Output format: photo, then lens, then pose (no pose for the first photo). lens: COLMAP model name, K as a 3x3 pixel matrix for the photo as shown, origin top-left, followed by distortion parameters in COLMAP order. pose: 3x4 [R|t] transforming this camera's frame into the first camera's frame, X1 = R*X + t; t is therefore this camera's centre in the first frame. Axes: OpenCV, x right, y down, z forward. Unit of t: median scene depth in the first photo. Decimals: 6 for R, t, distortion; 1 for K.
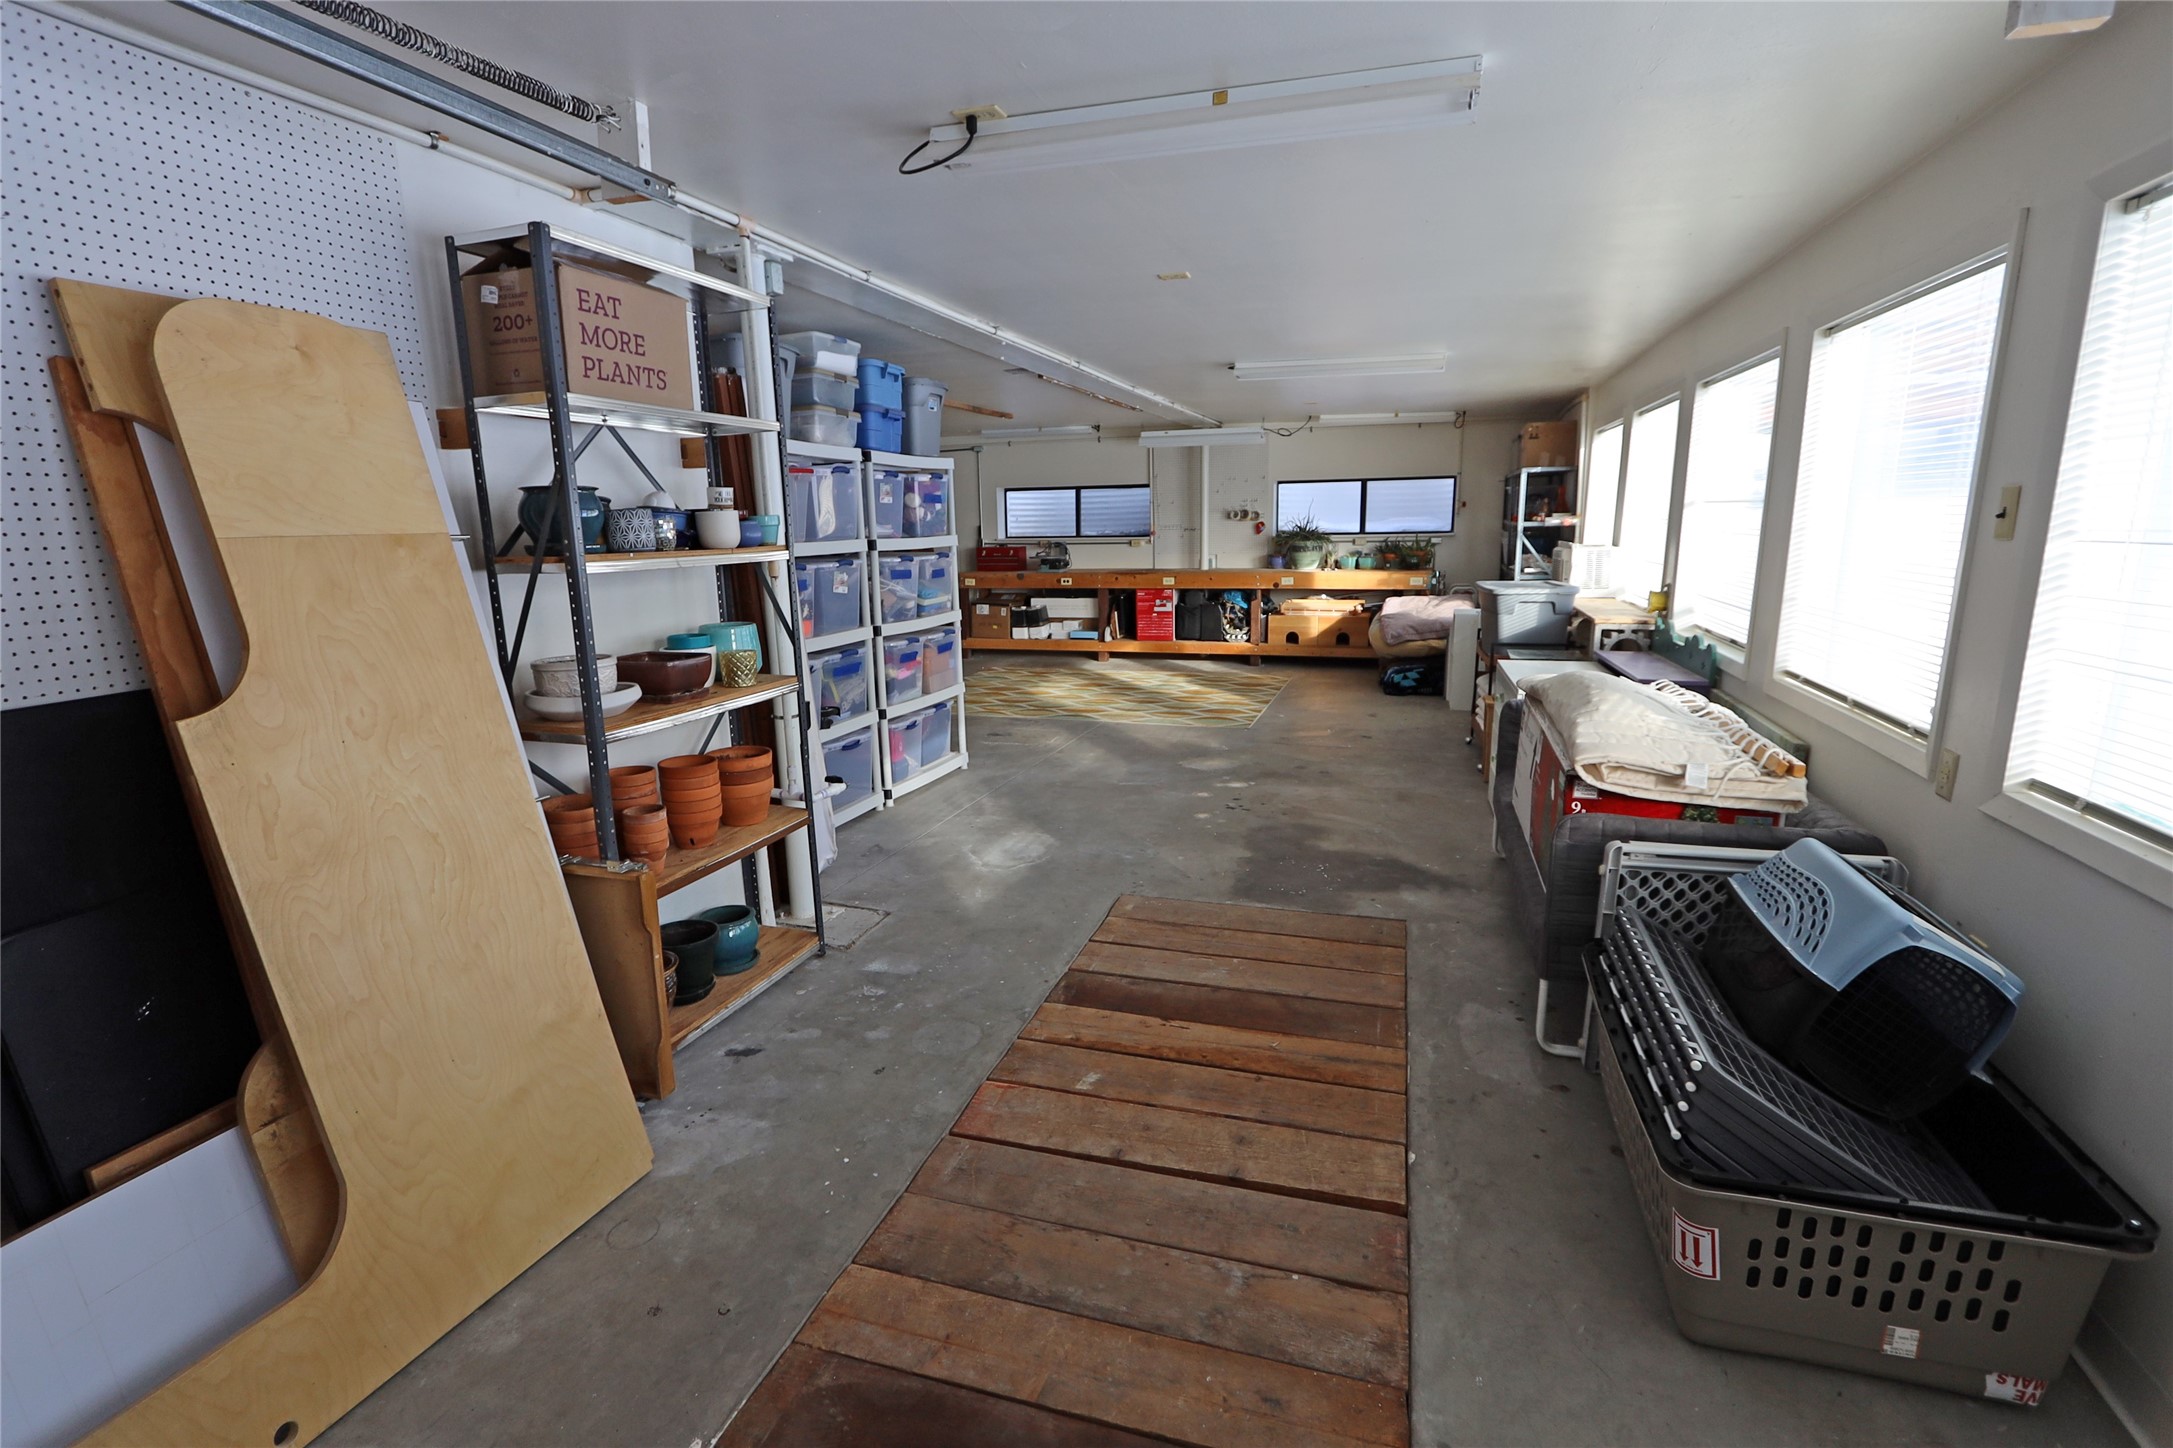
lens RADIAL K [[995.0, 0, 1087.2], [0, 995.0, 737.7], [0, 0, 1]] dist [-0.021368, 0.003890]
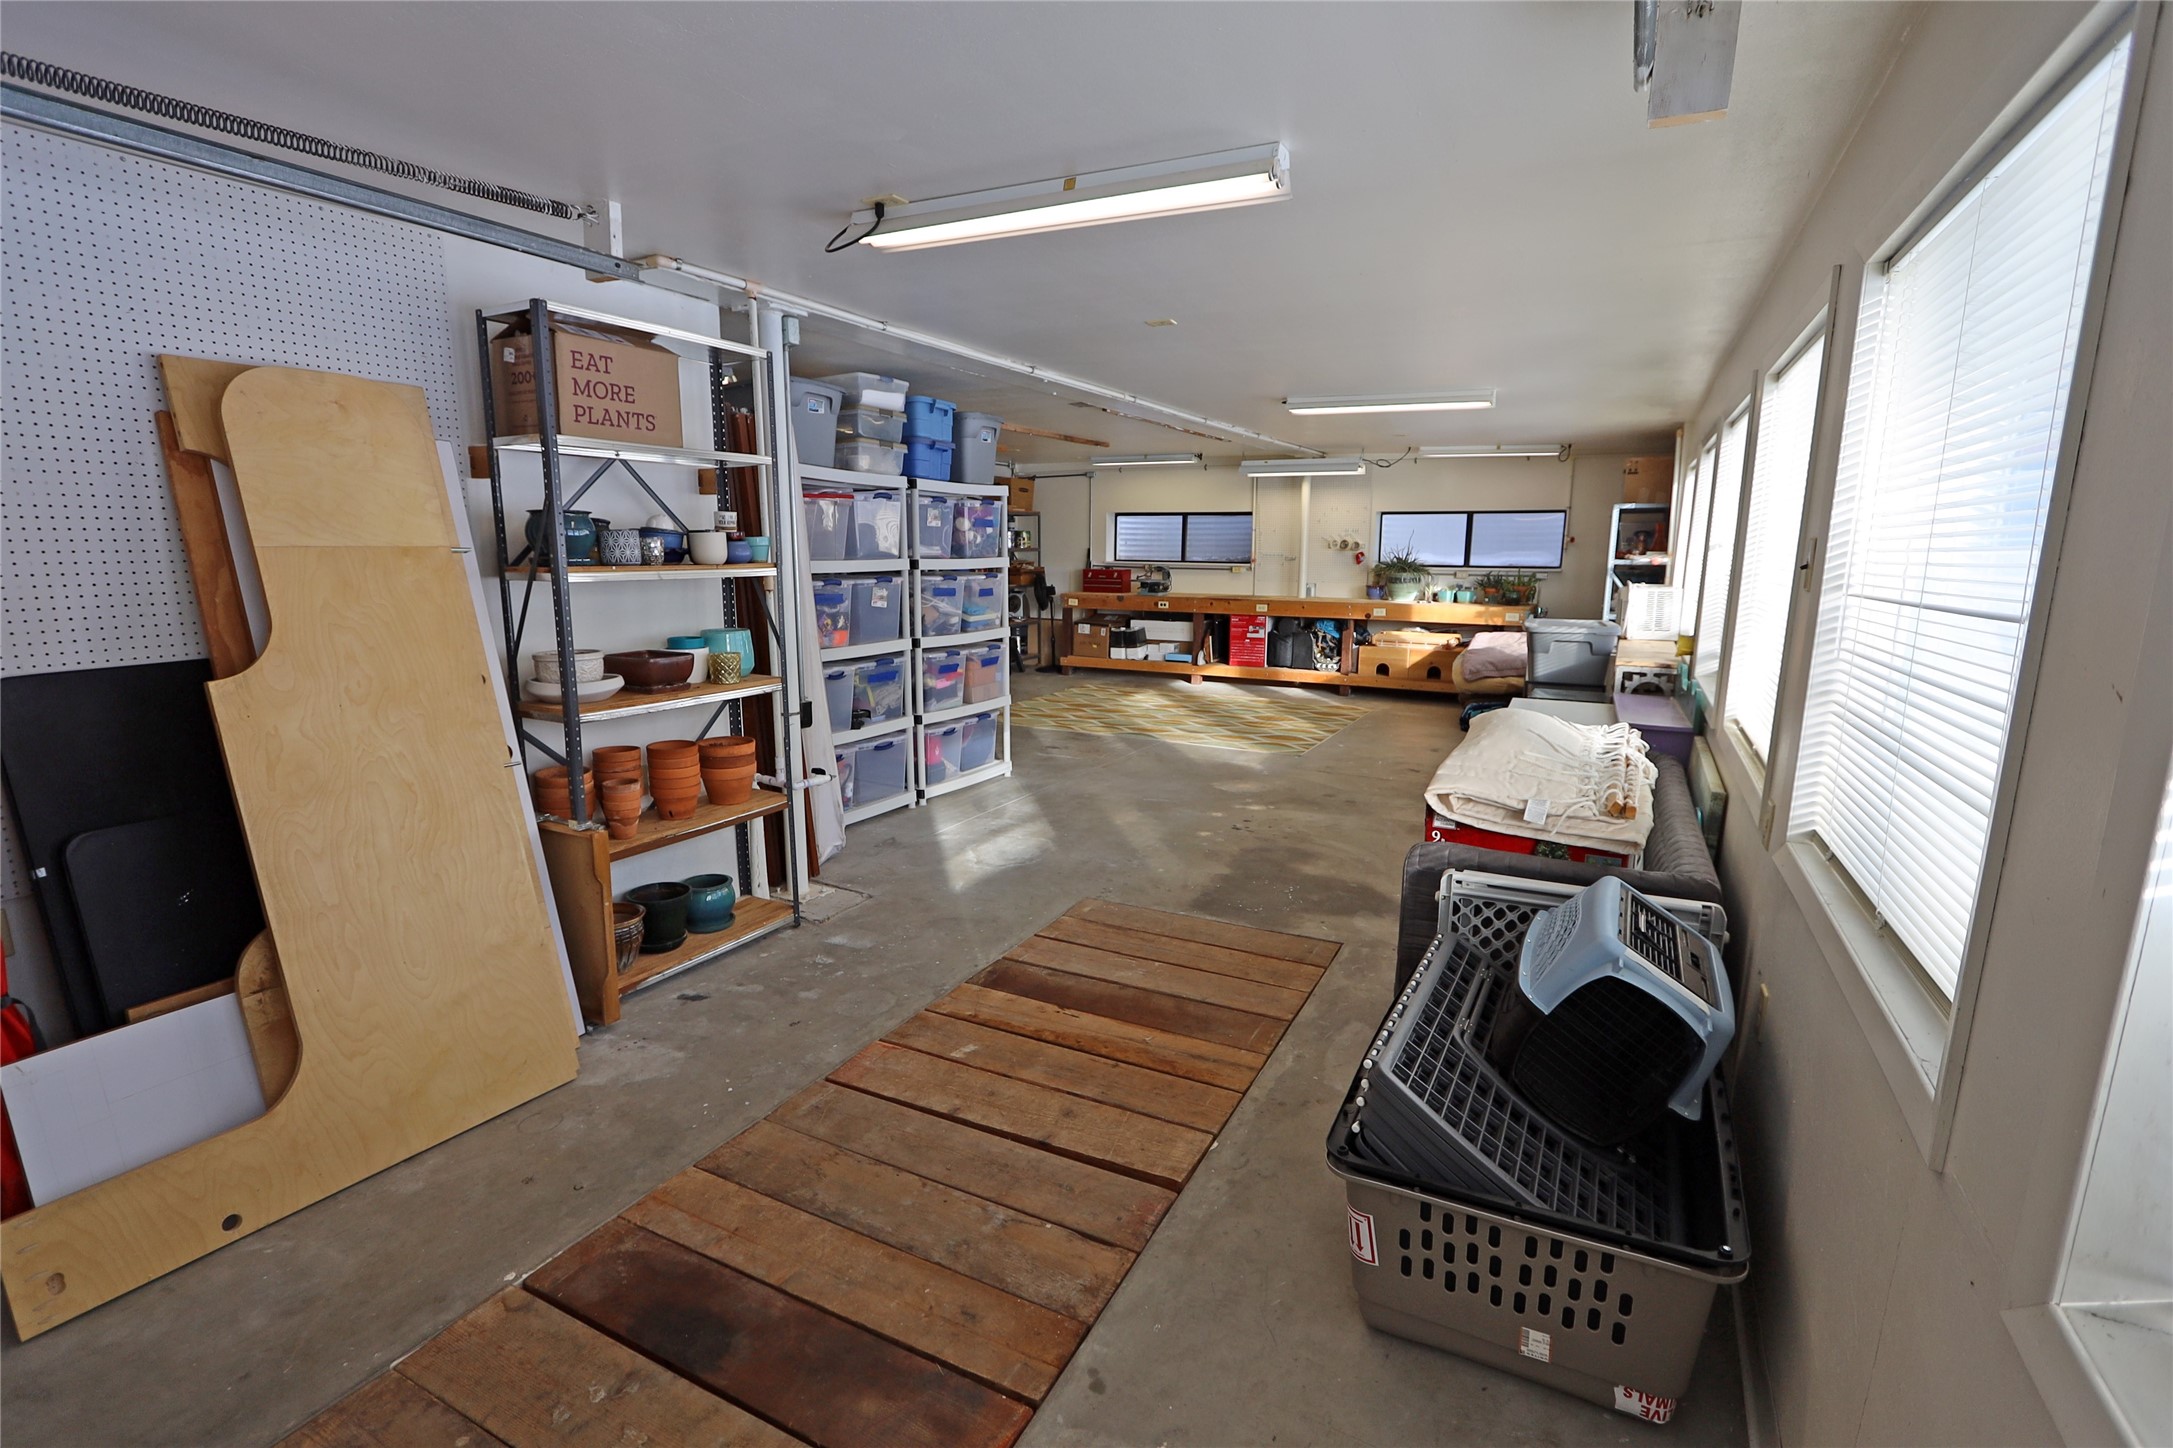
lens RADIAL K [[995.0, 0, 1087.2], [0, 995.0, 737.7], [0, 0, 1]] dist [-0.021368, 0.003890]
pose [[0.985922, 0.056005, -0.157548, 0.303194], [-0.059403, 0.998090, -0.016942, 0.006907], [0.156298, 0.026062, 0.987366, -0.088669]]
